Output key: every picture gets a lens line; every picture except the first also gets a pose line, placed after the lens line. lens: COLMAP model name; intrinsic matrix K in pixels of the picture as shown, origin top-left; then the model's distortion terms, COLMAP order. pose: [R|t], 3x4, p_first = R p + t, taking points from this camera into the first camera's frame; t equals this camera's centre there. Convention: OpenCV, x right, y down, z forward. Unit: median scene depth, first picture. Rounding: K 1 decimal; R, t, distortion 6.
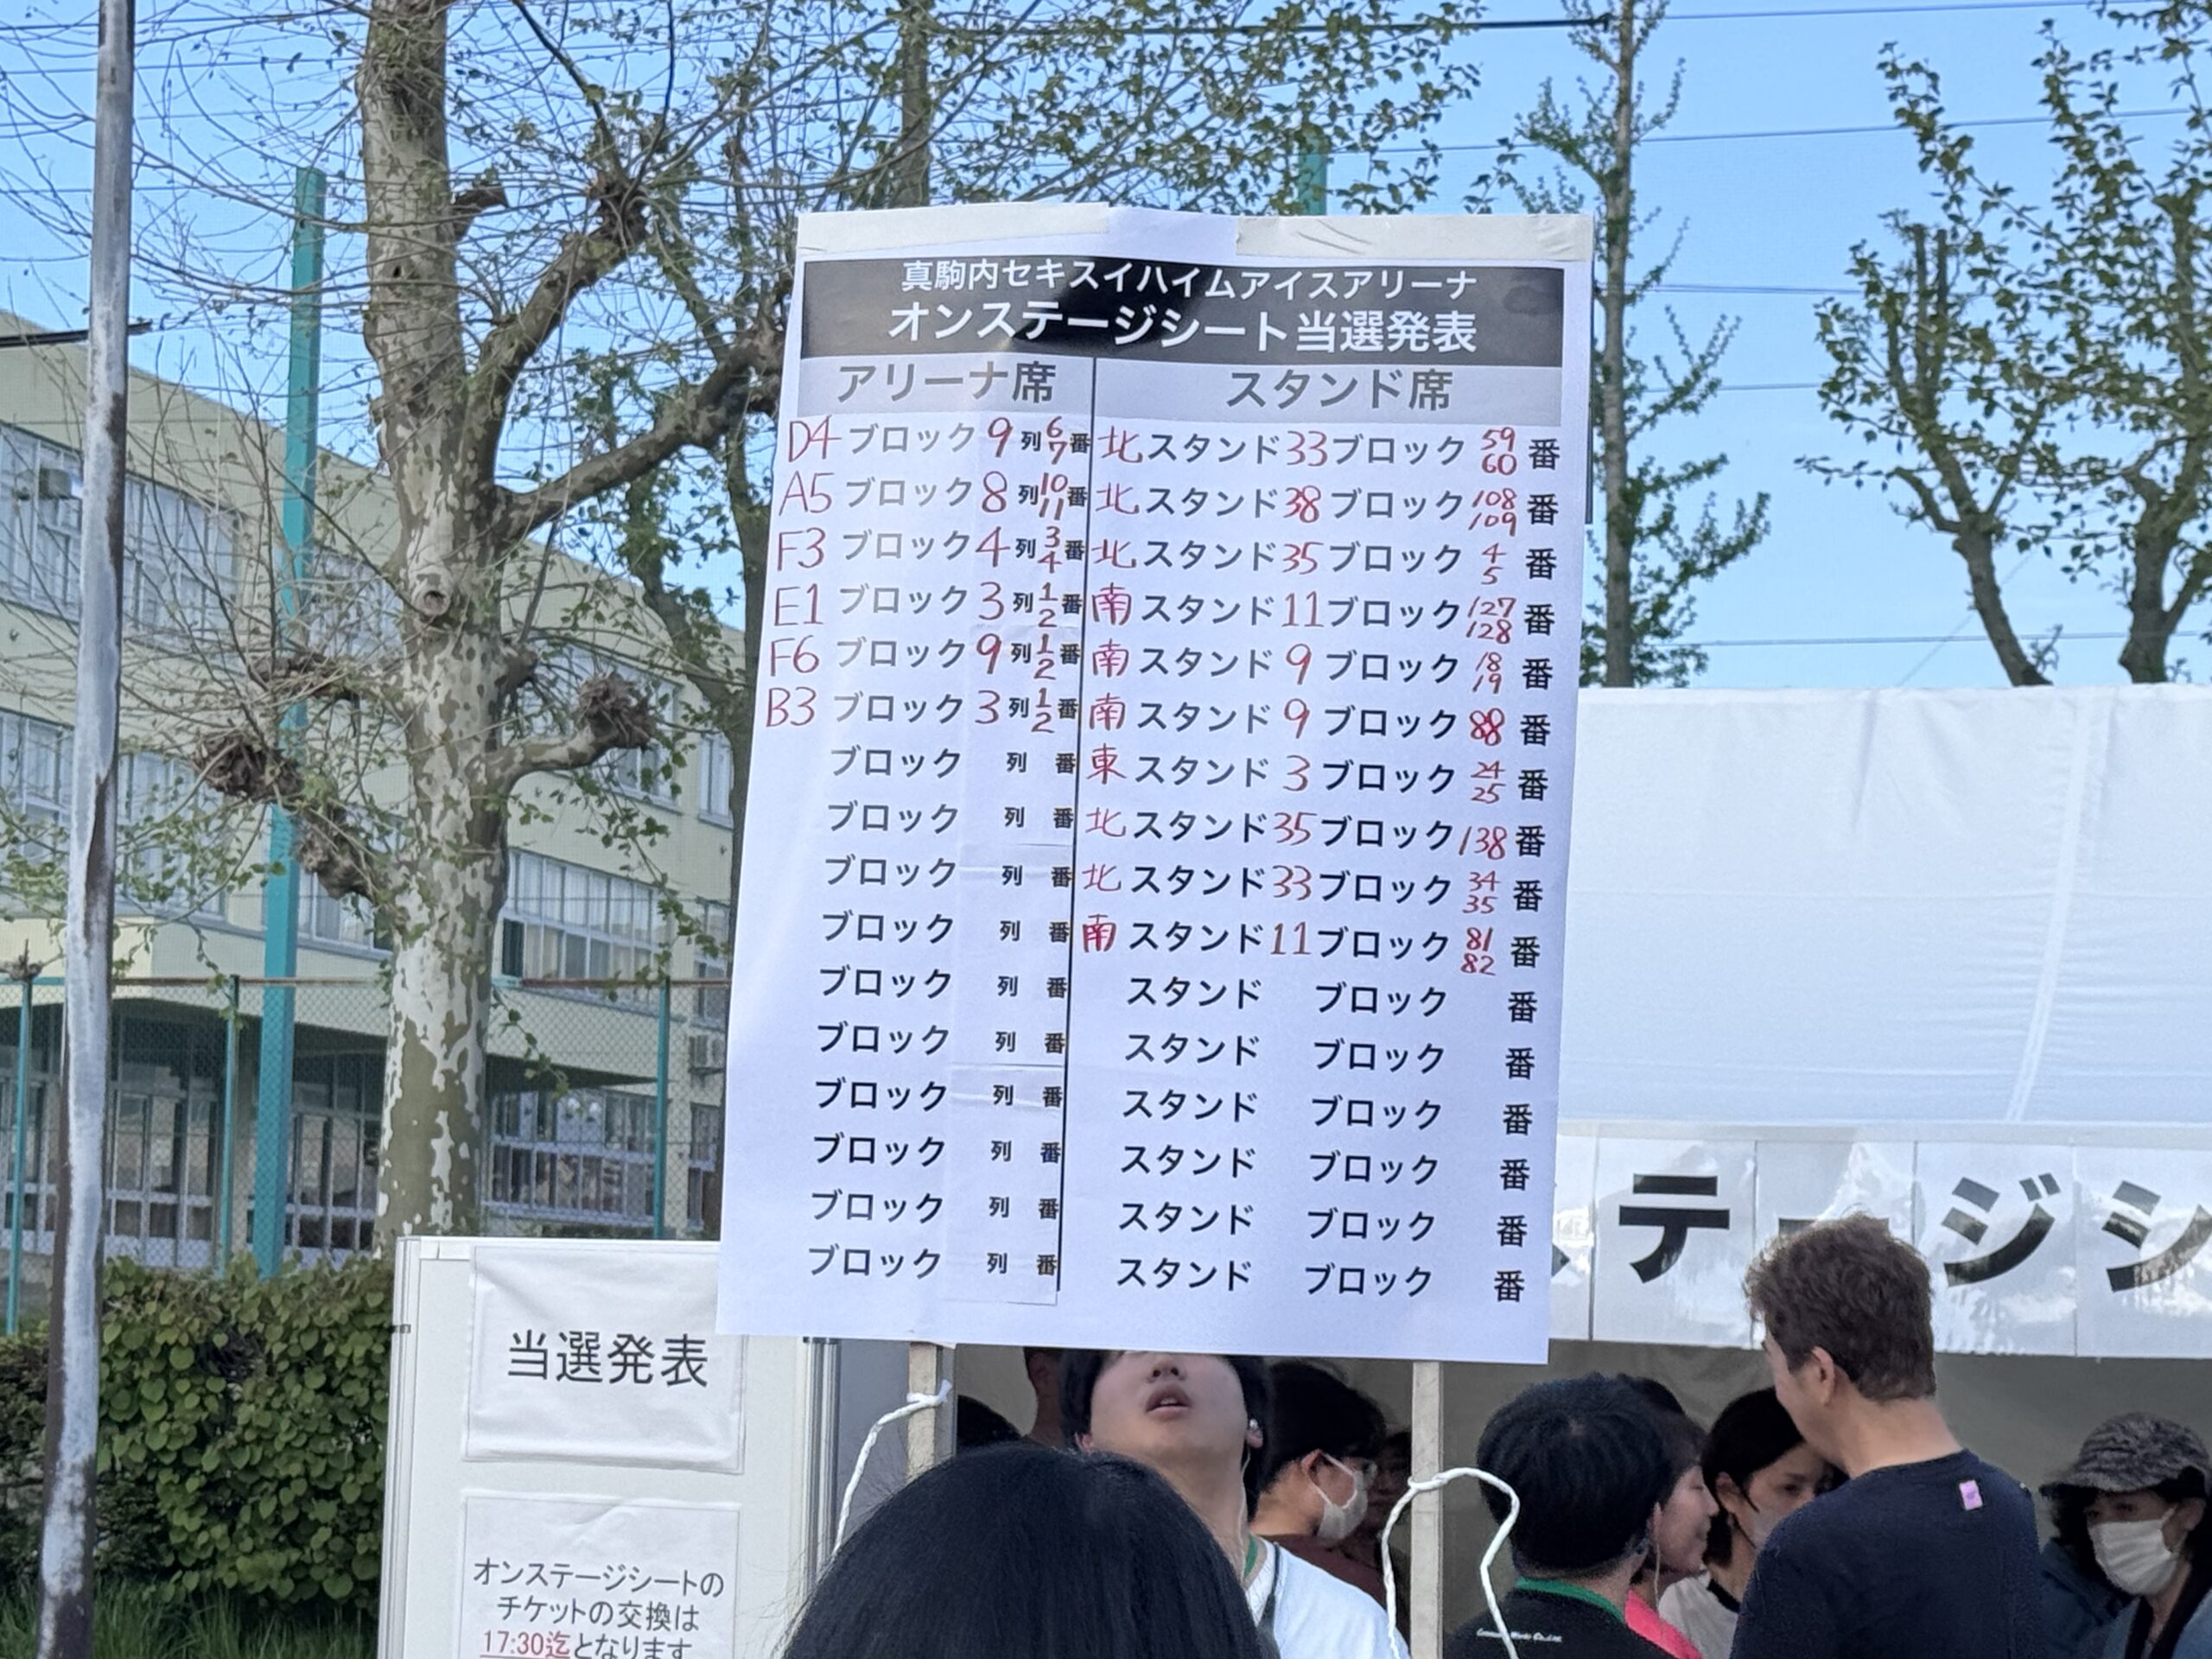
lens RADIAL K [[5034.9, 0, 1105.9], [0, 5034.9, 830.1], [0, 0, 1]] dist [0.106799, 0.000000]
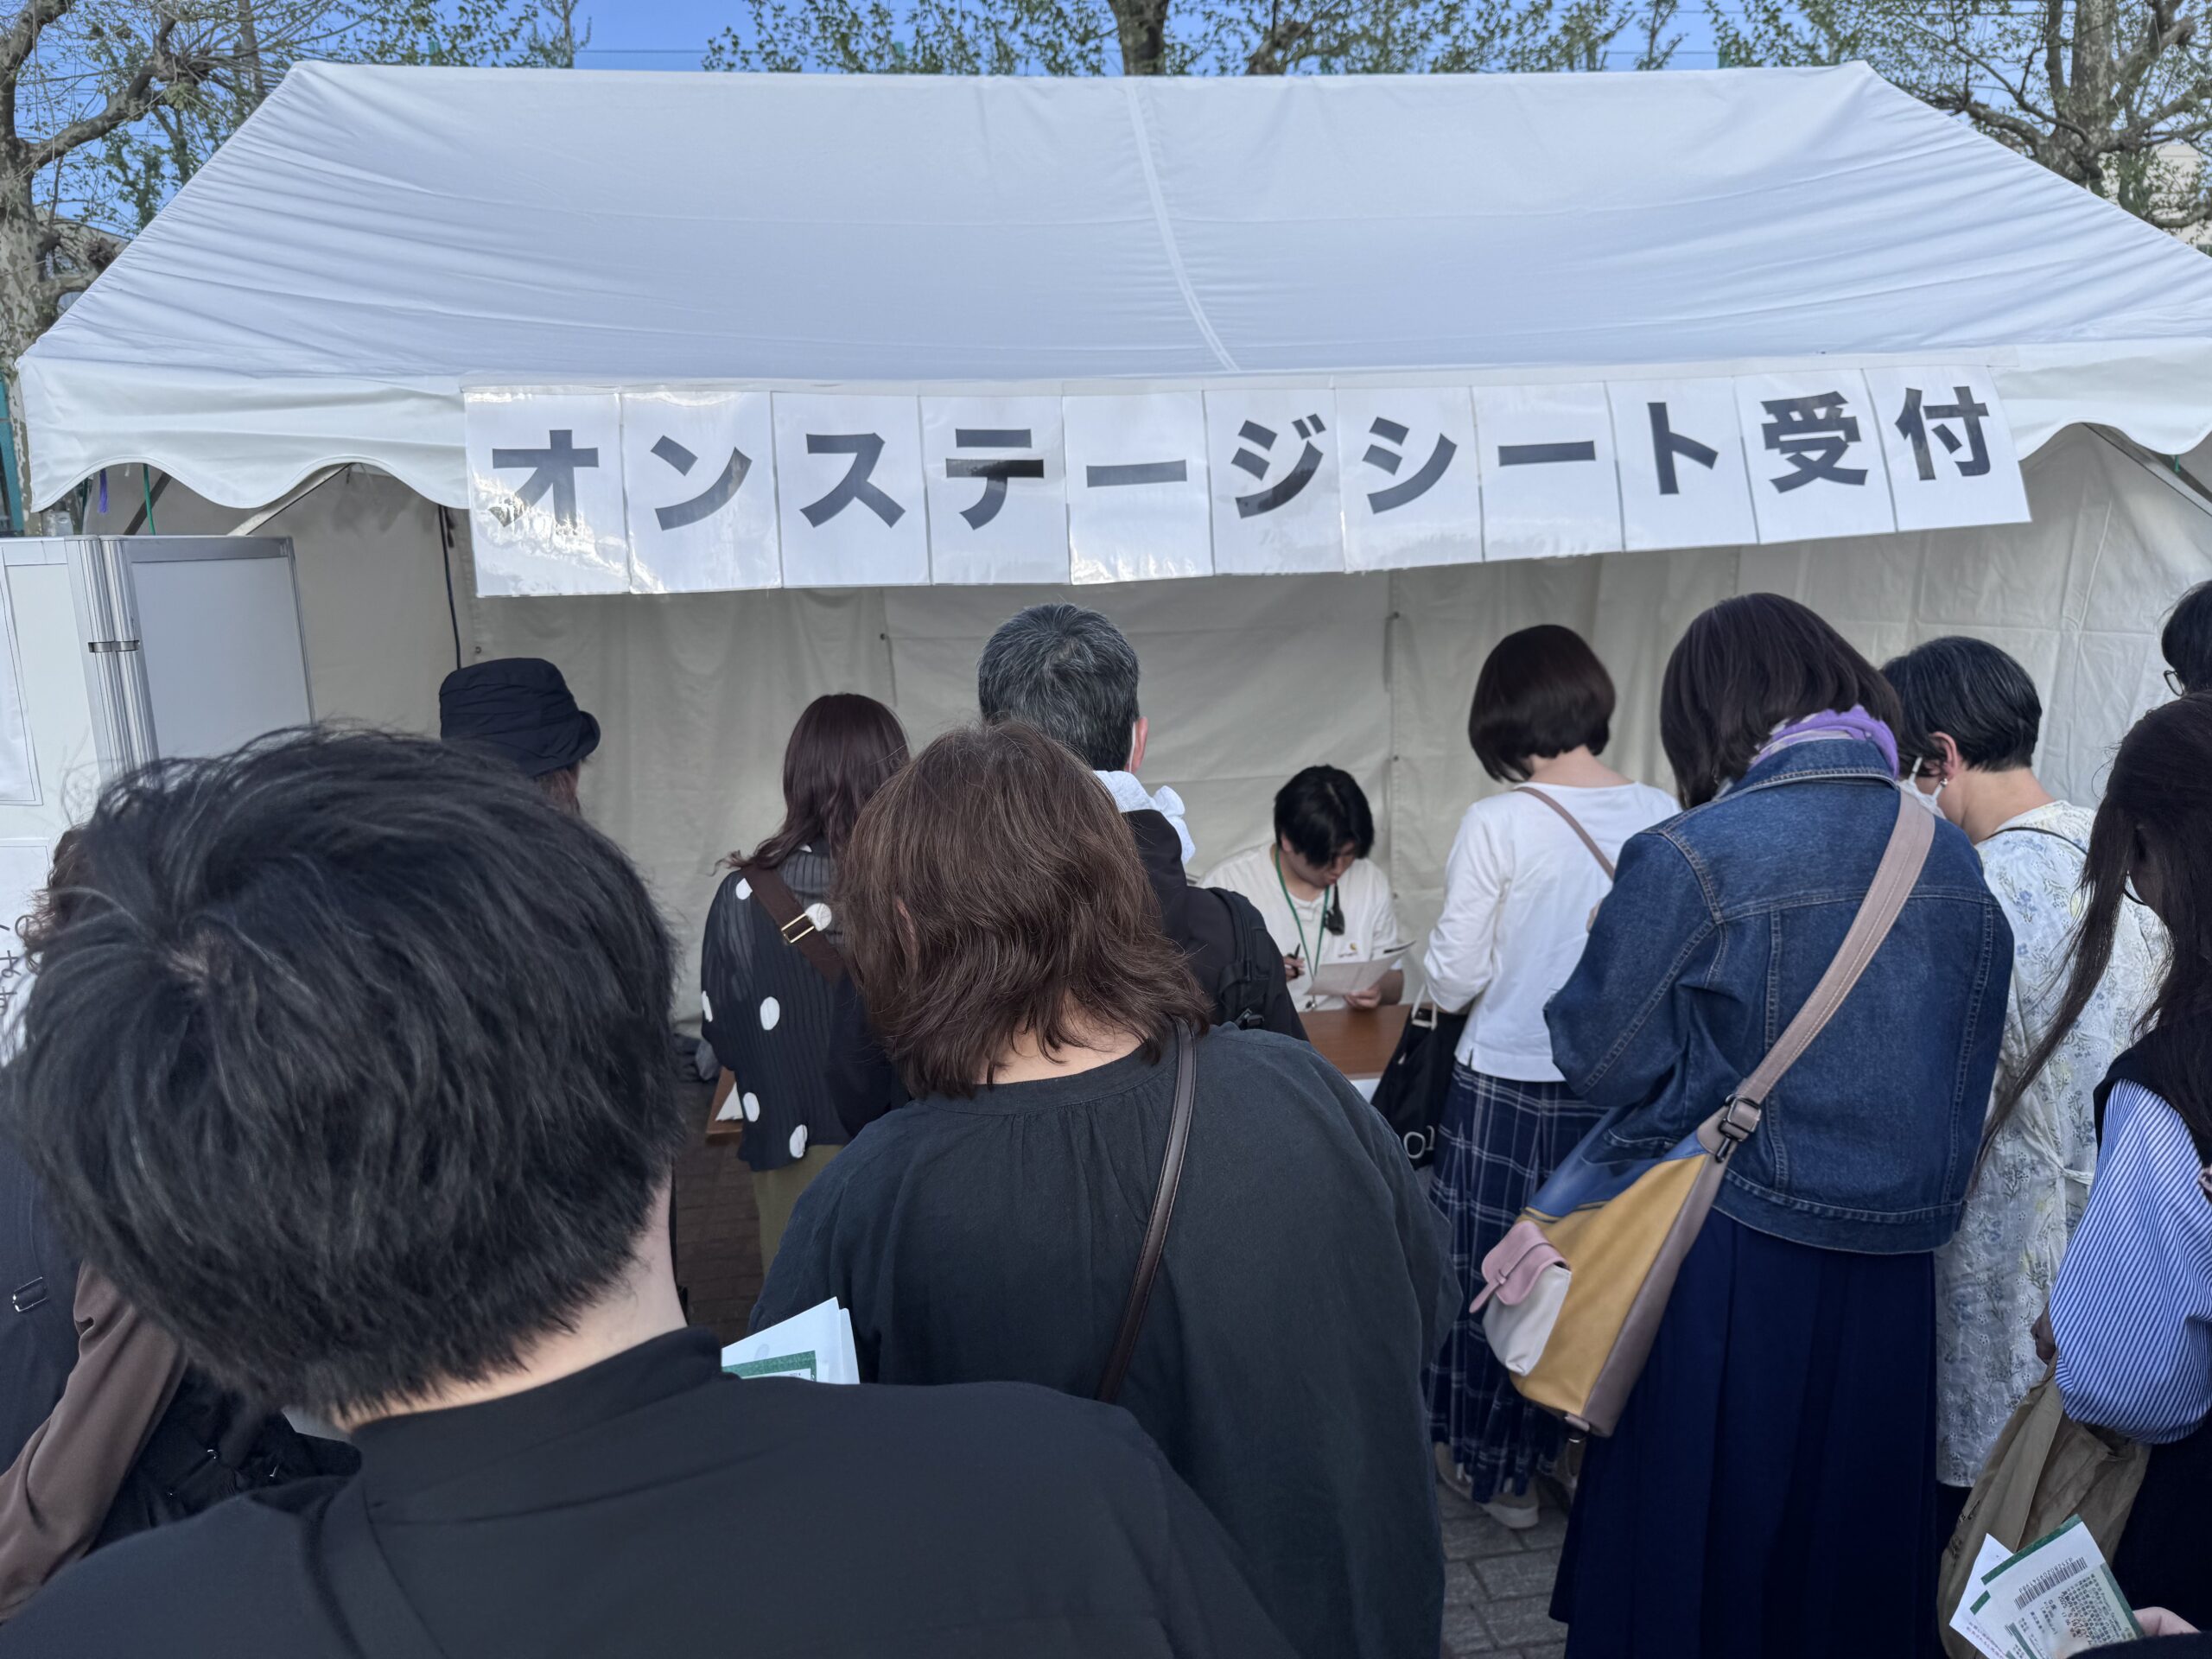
lens RADIAL K [[1551.9, 0, 1100.9], [0, 1551.9, 825.1], [0, 0, 1]] dist [-0.002571, -0.005215]
pose [[0.913562, -0.131205, 0.384954, -0.008525], [0.015198, 0.956885, 0.290070, 0.053036], [-0.406415, -0.259146, 0.876168, 0.669031]]
